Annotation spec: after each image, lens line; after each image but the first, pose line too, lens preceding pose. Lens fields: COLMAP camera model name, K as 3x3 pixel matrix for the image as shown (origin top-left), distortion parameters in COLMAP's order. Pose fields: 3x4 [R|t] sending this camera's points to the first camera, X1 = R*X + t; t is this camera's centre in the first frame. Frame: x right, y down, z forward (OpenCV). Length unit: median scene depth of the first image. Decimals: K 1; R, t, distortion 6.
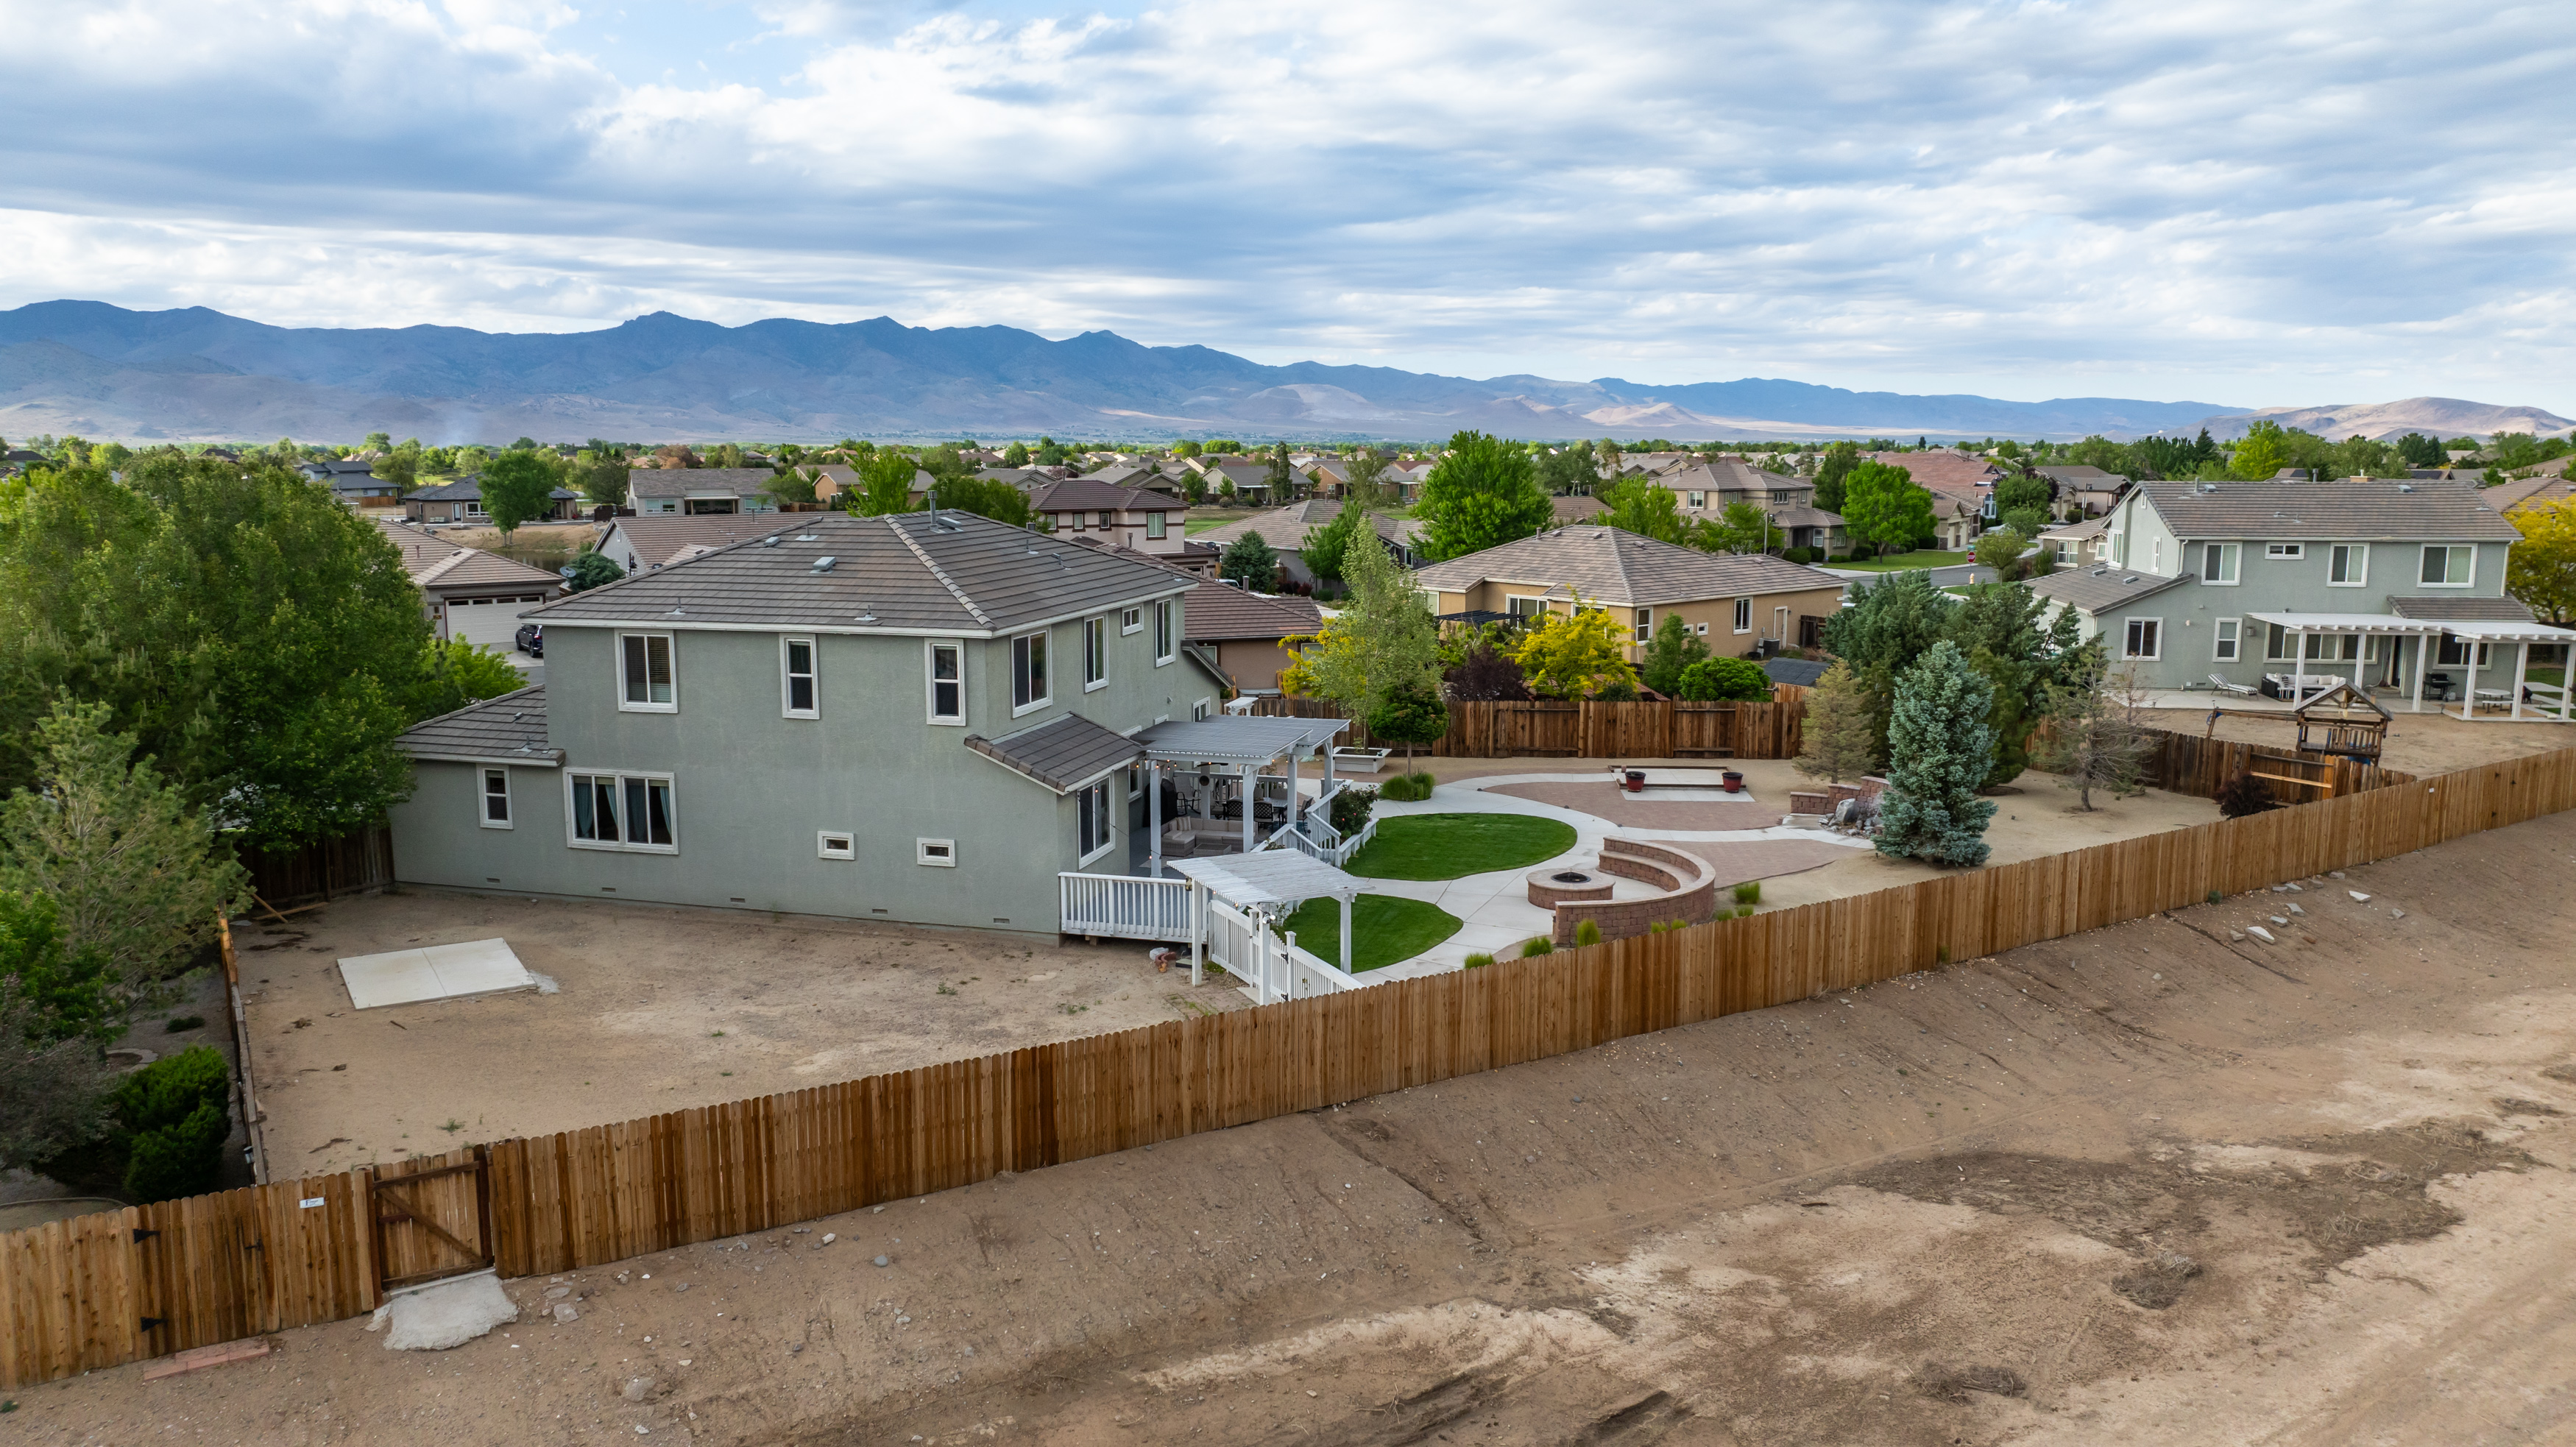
lens RADIAL K [[1820.4, 0, 1301.6], [0, 1820.4, 723.2], [0, 0, 1]] dist [-0.042654, 0.045722]
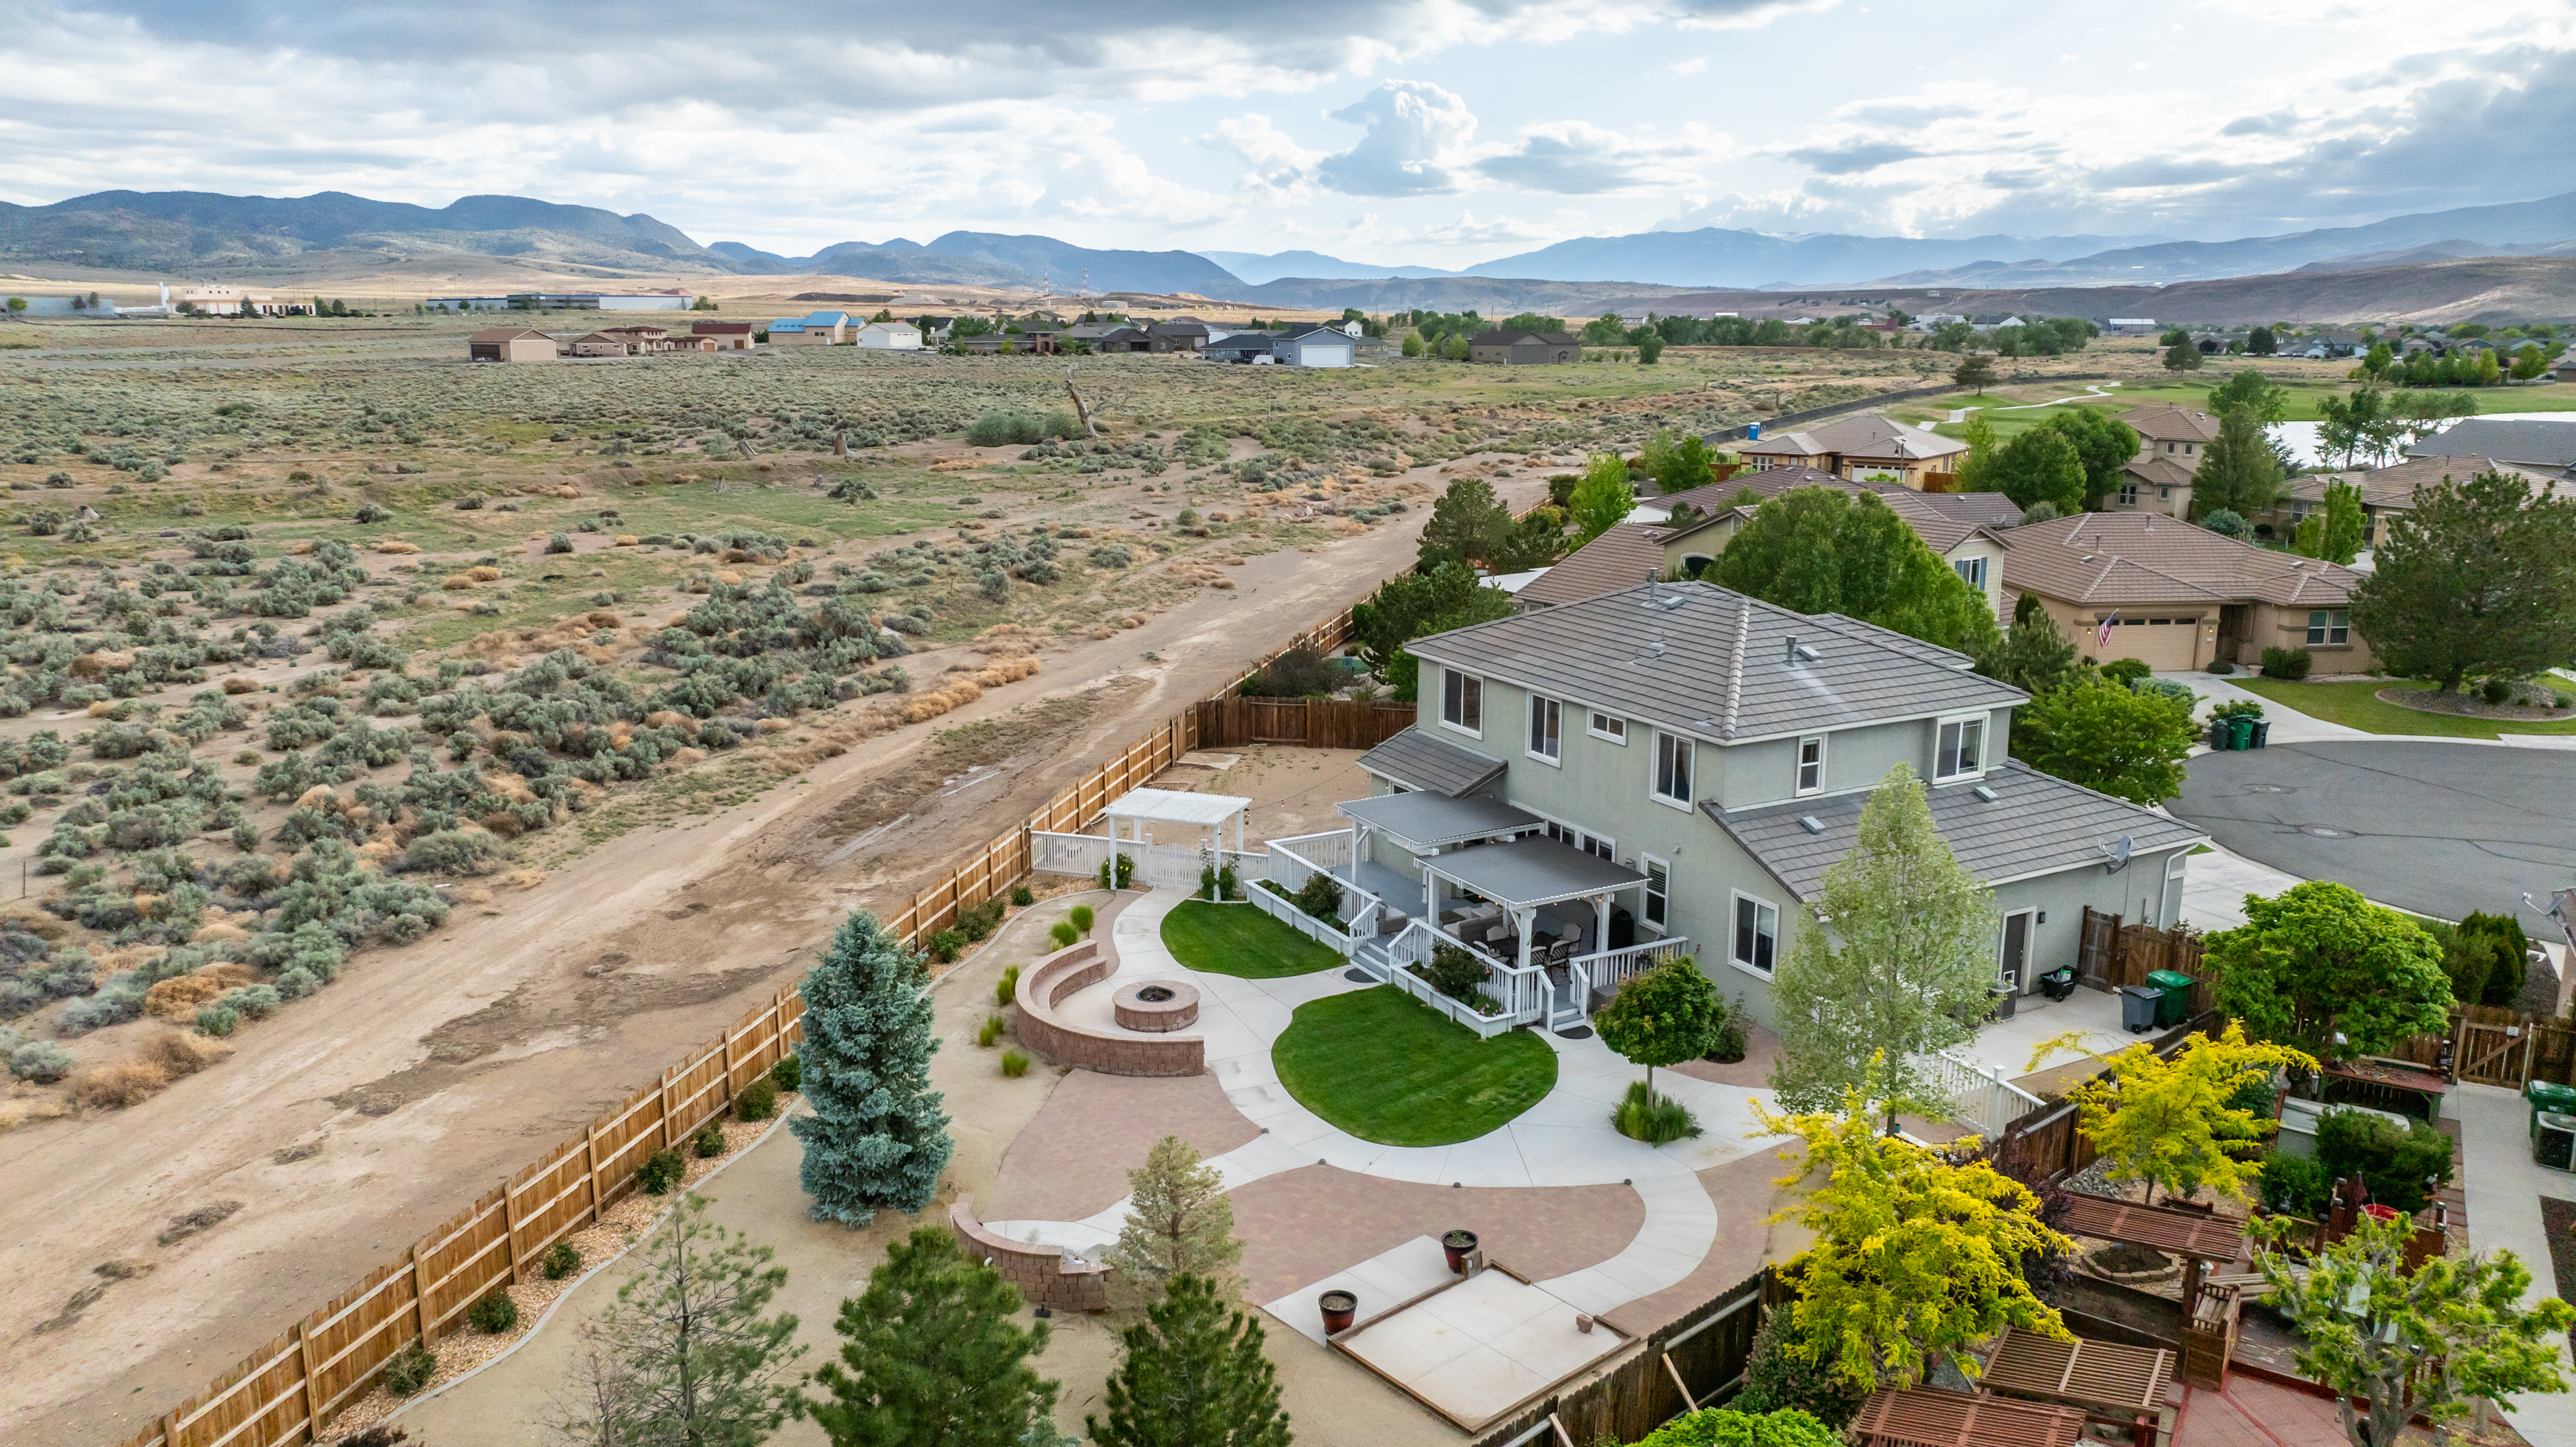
lens RADIAL K [[1820.4, 0, 1286.5], [0, 1820.4, 731.1], [0, 0, 1]] dist [-0.042654, 0.045722]
pose [[-0.723911, 0.153300, -0.672645, 1.029225], [-0.106279, 0.938580, 0.328287, -0.535607], [0.681657, 0.309139, -0.663156, 2.291878]]
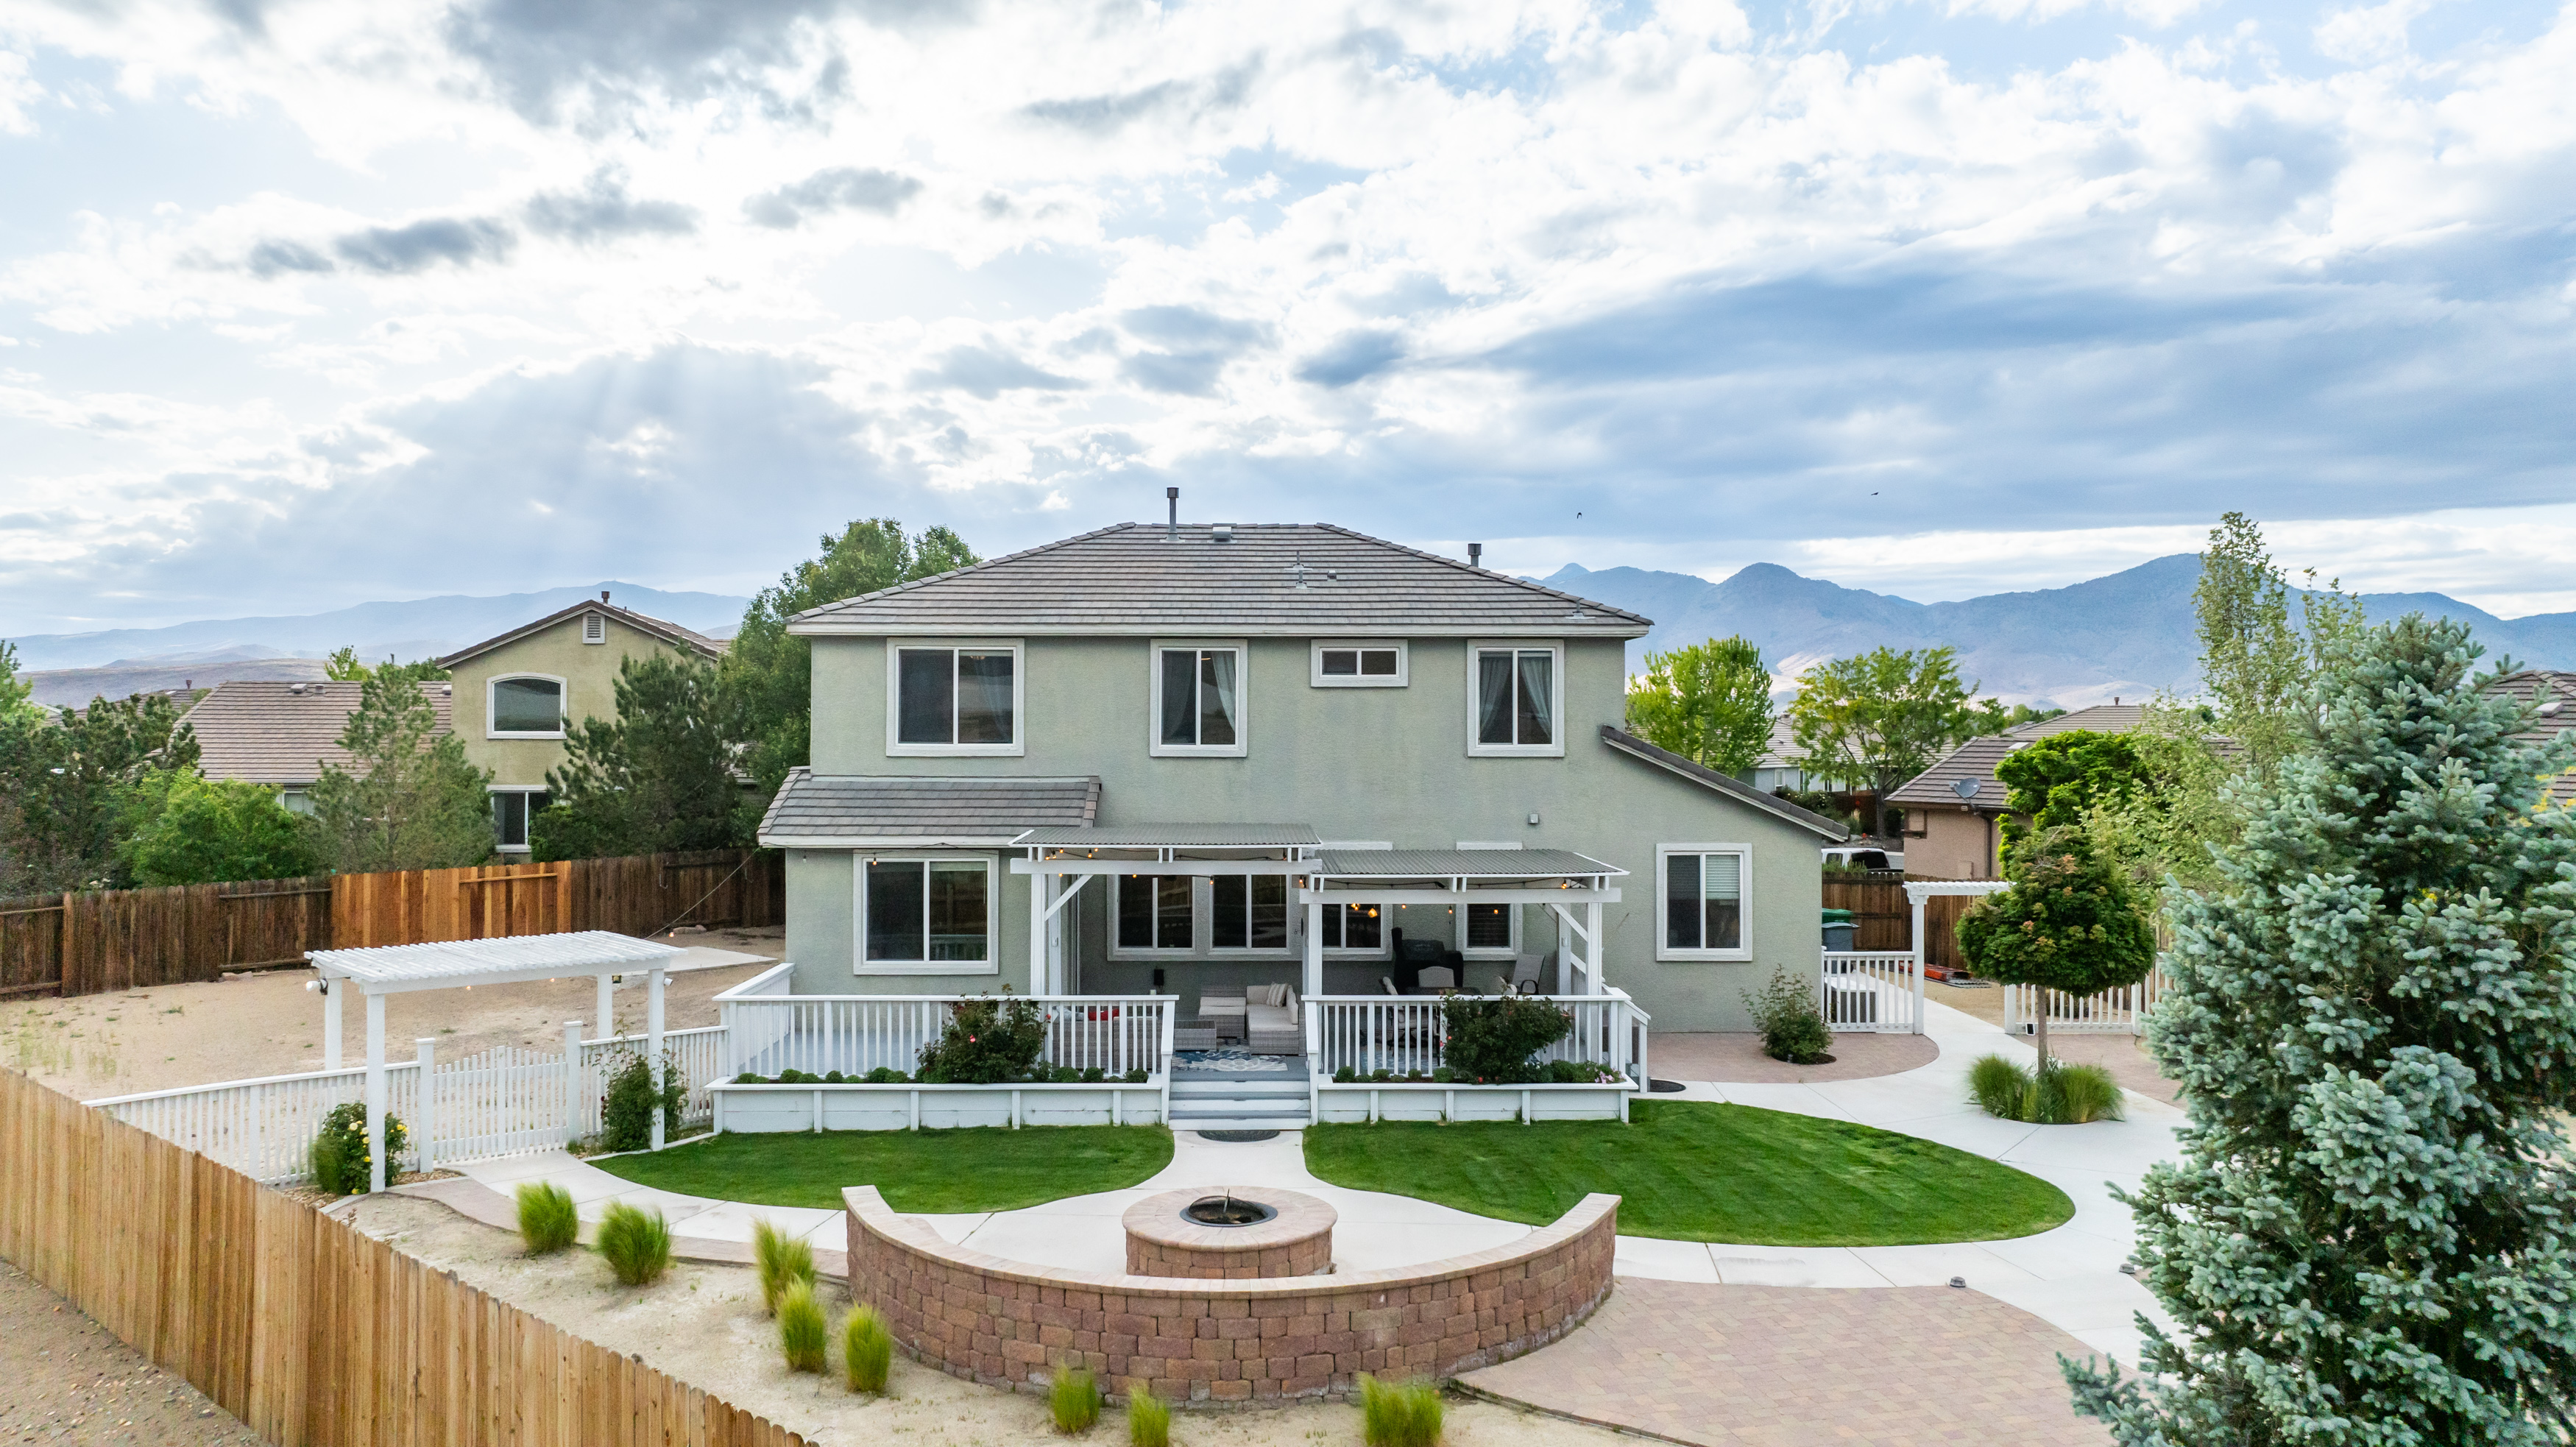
lens RADIAL K [[1820.4, 0, 1284.1], [0, 1820.4, 713.4], [0, 0, 1]] dist [-0.042654, 0.045722]
pose [[0.276592, -0.007447, -0.960959, 0.744455], [-0.149796, 0.987413, -0.050768, -0.008900], [0.949241, 0.157990, 0.271995, 1.210285]]
